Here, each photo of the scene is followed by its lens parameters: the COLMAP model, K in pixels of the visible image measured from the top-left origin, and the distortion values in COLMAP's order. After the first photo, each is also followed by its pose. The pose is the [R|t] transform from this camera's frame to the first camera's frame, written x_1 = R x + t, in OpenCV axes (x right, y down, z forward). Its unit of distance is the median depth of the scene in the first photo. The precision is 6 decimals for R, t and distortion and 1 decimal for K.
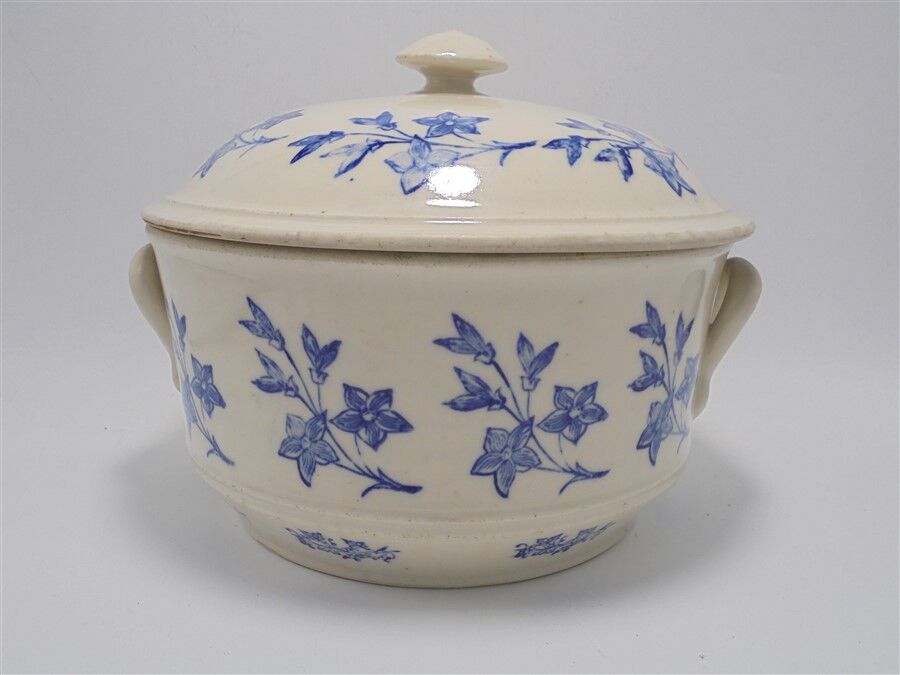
lens RADIAL K [[885.3, 0, 450.0], [0, 885.3, 337.5], [0, 0, 1]] dist [-0.098259, -0.001690]
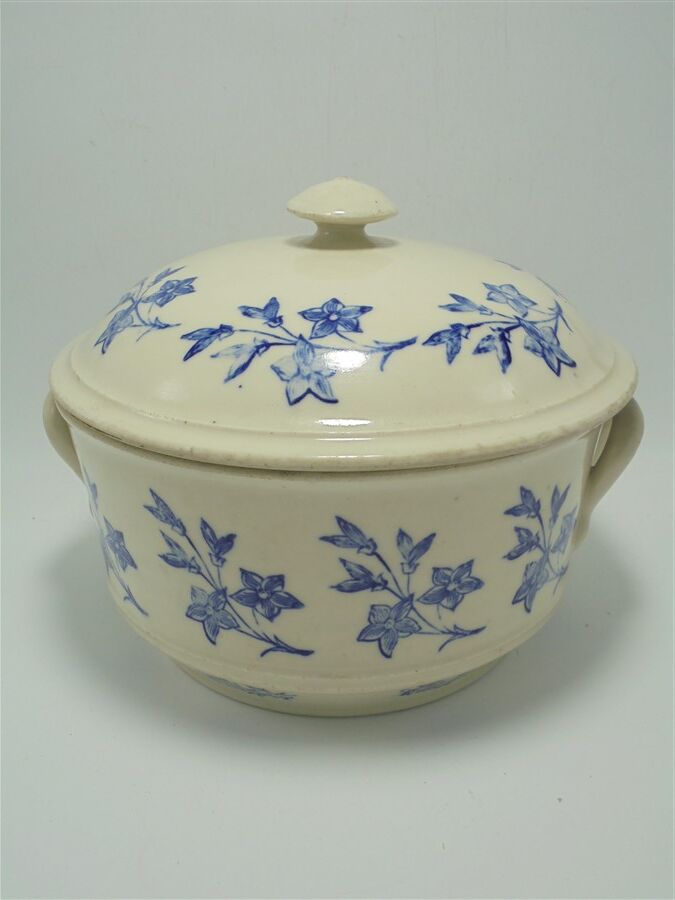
lens RADIAL K [[885.3, 0, 337.5], [0, 885.3, 450.0], [0, 0, 1]] dist [-0.098259, -0.001690]
pose [[0.998912, -0.008179, -0.045907, 0.050880], [0.016047, 0.984661, 0.173740, -0.272800], [0.043782, -0.174288, 0.983721, -0.051165]]
